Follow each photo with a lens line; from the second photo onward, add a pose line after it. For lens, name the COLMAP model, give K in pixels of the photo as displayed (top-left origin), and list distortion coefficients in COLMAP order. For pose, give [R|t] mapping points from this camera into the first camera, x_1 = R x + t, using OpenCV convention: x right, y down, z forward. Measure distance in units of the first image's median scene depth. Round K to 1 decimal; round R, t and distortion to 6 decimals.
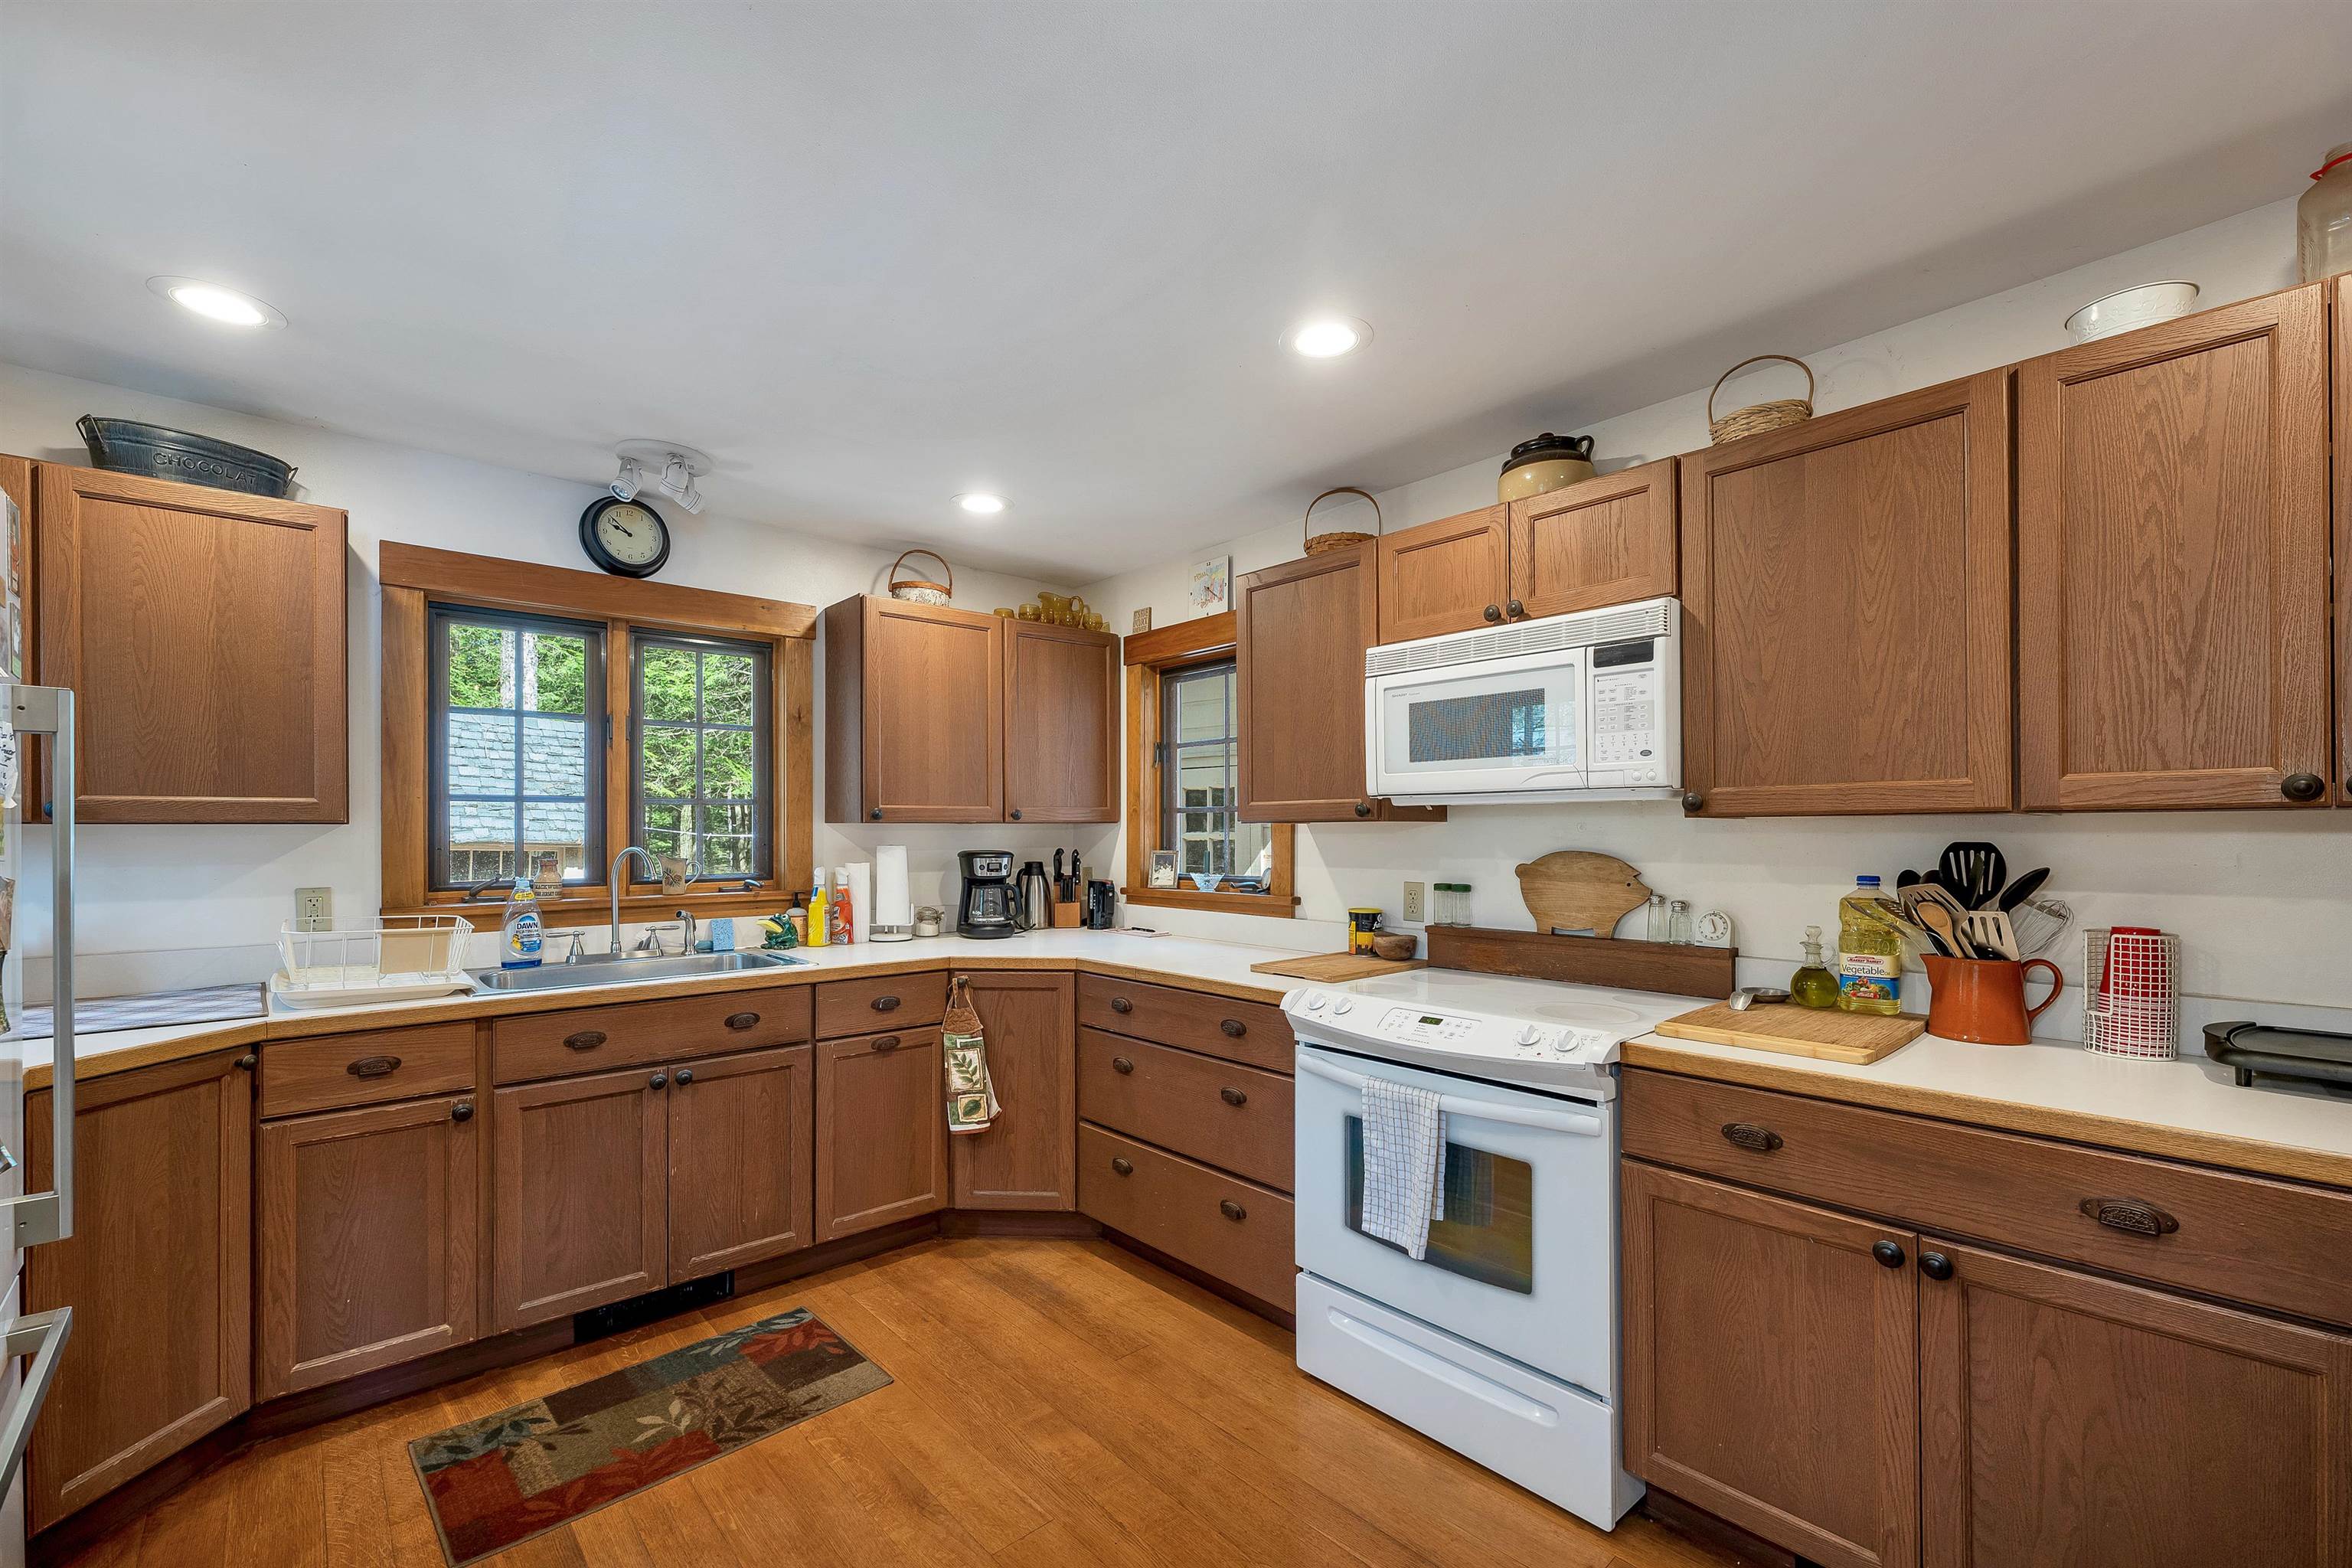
lens RADIAL K [[985.0, 0, 1196.2], [0, 985.0, 823.8], [0, 0, 1]] dist [-0.000933, -0.000055]
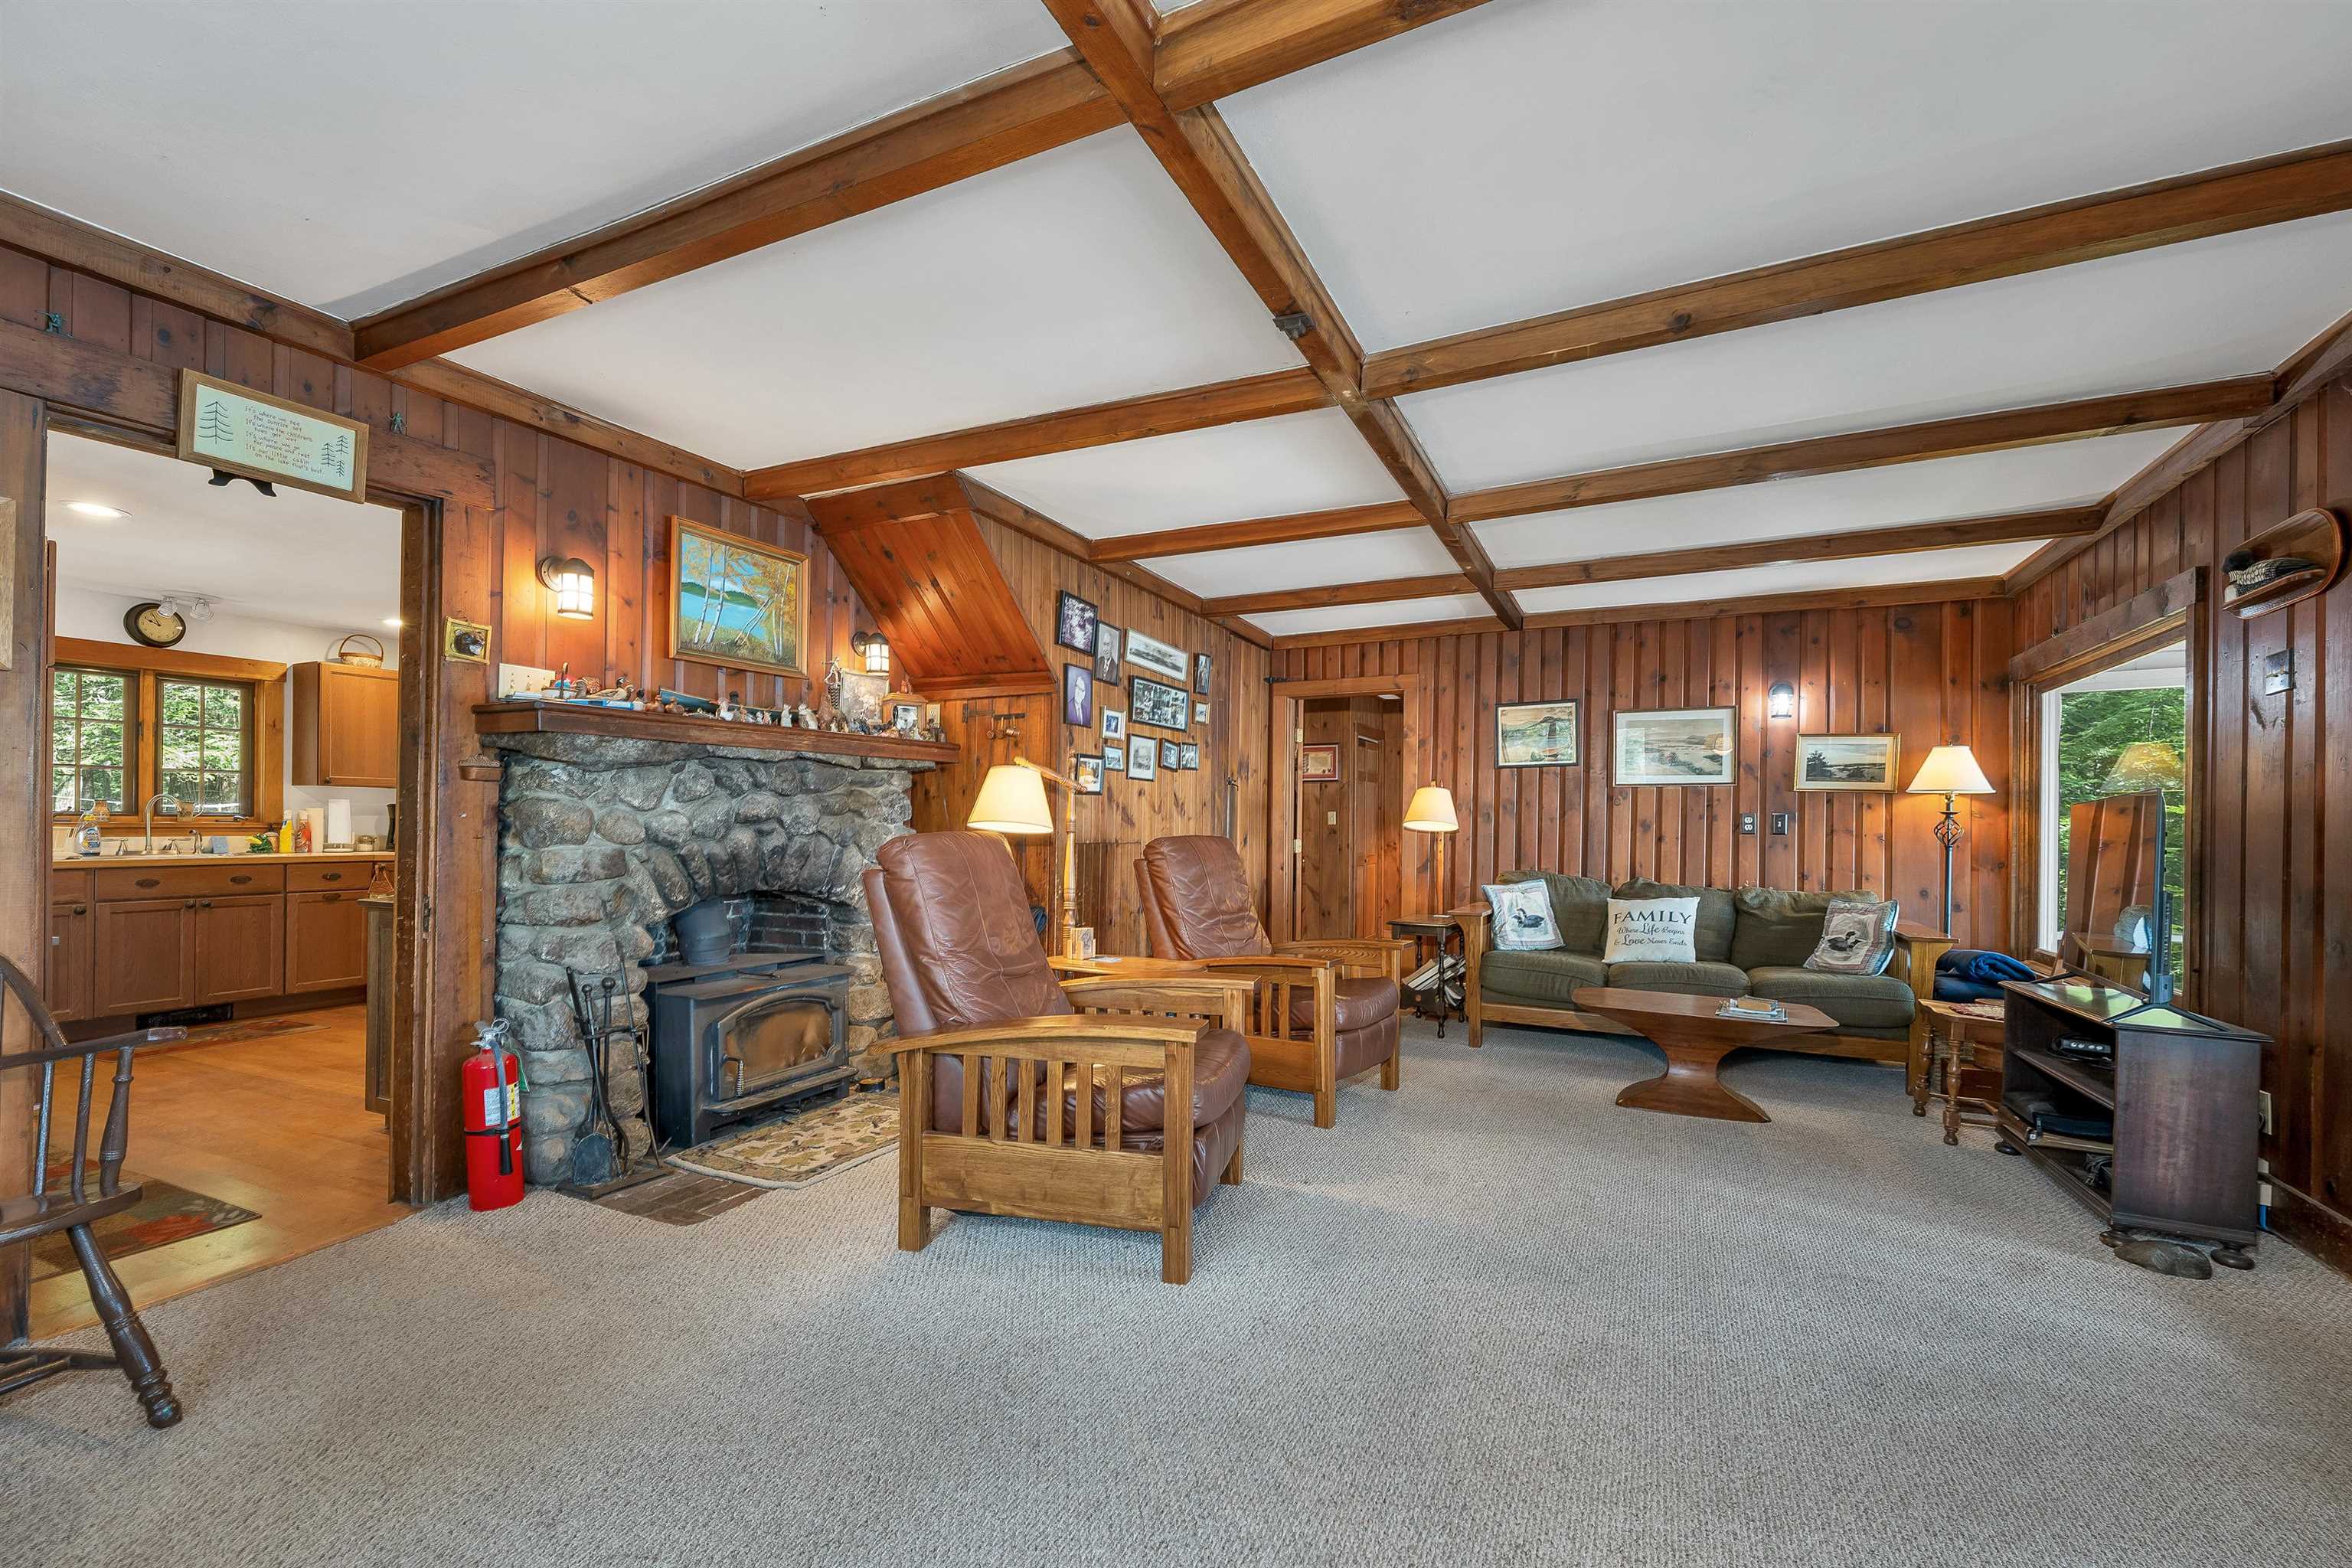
lens RADIAL K [[985.0, 0, 1197.3], [0, 985.0, 820.1], [0, 0, 1]] dist [-0.000933, -0.000055]
pose [[0.923259, 0.009053, 0.384070, 0.666699], [-0.008762, 0.999958, -0.002508, 0.076482], [-0.384077, -0.001050, 0.923300, -1.877701]]
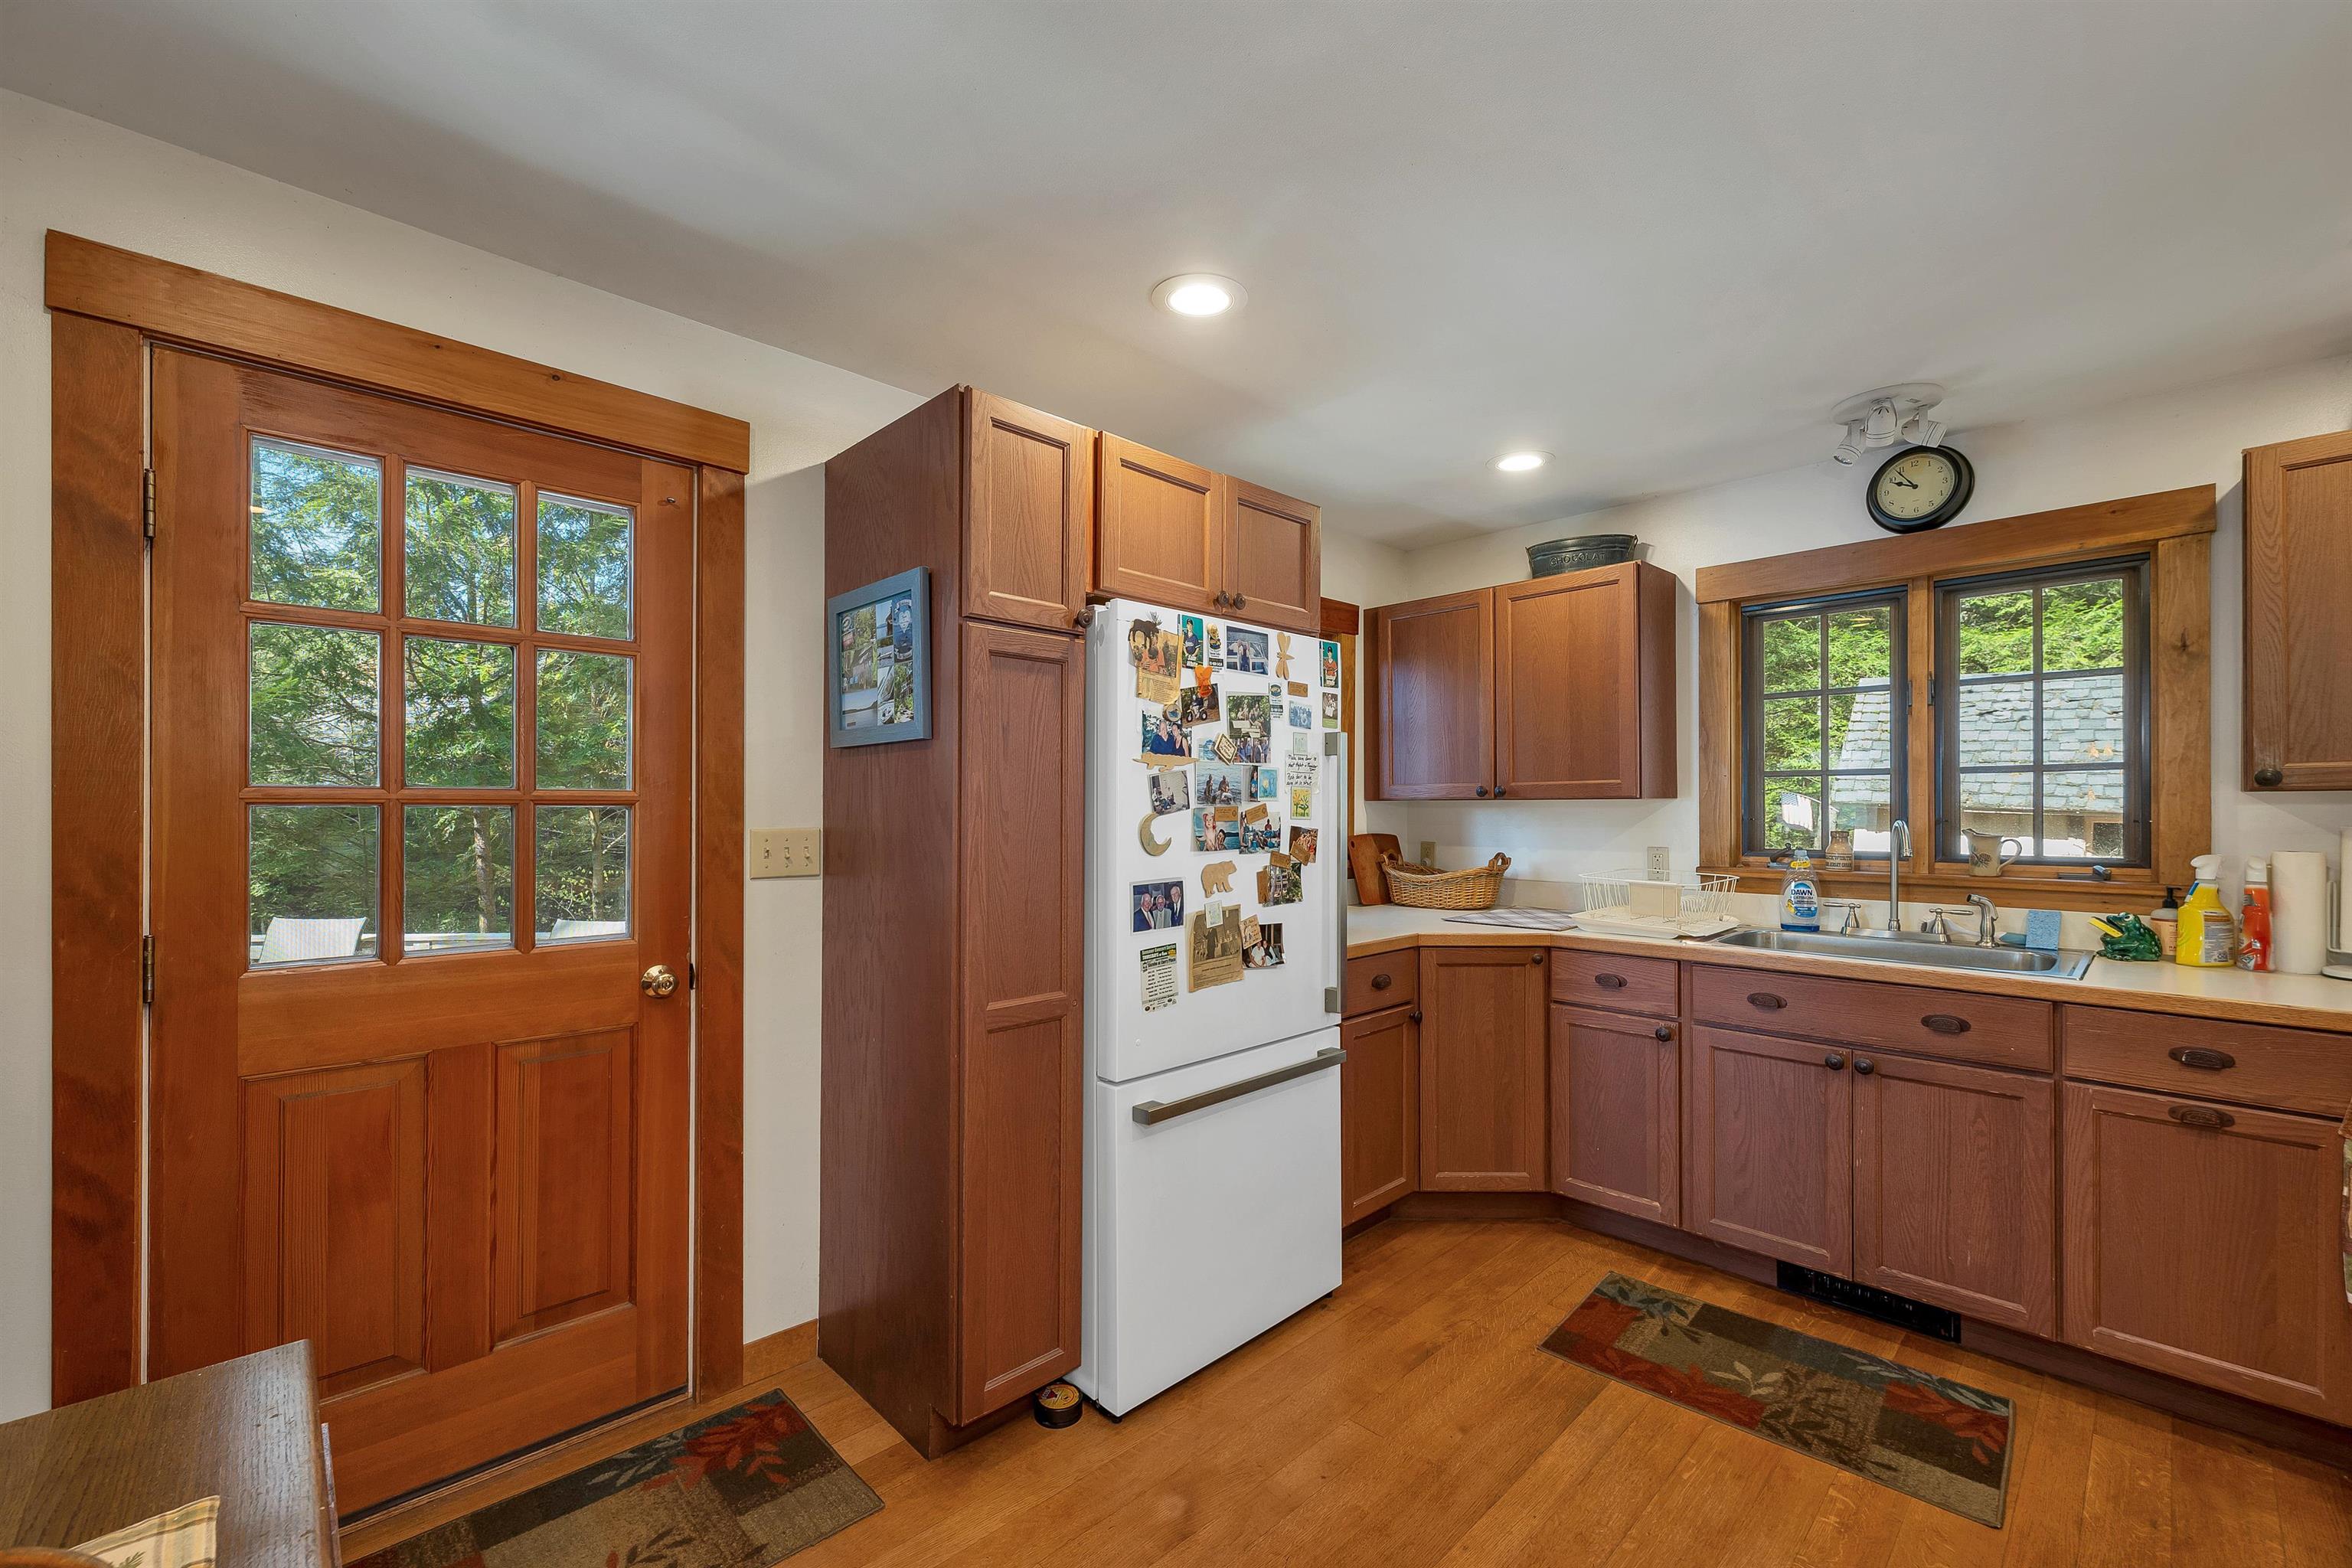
lens RADIAL K [[985.0, 0, 1178.3], [0, 985.0, 798.8], [0, 0, 1]] dist [-0.000933, -0.000055]
pose [[0.013504, -0.006049, -0.999891, 0.450298], [0.009450, 0.999938, -0.005921, 0.002162], [0.999864, -0.009369, 0.013560, 0.367832]]
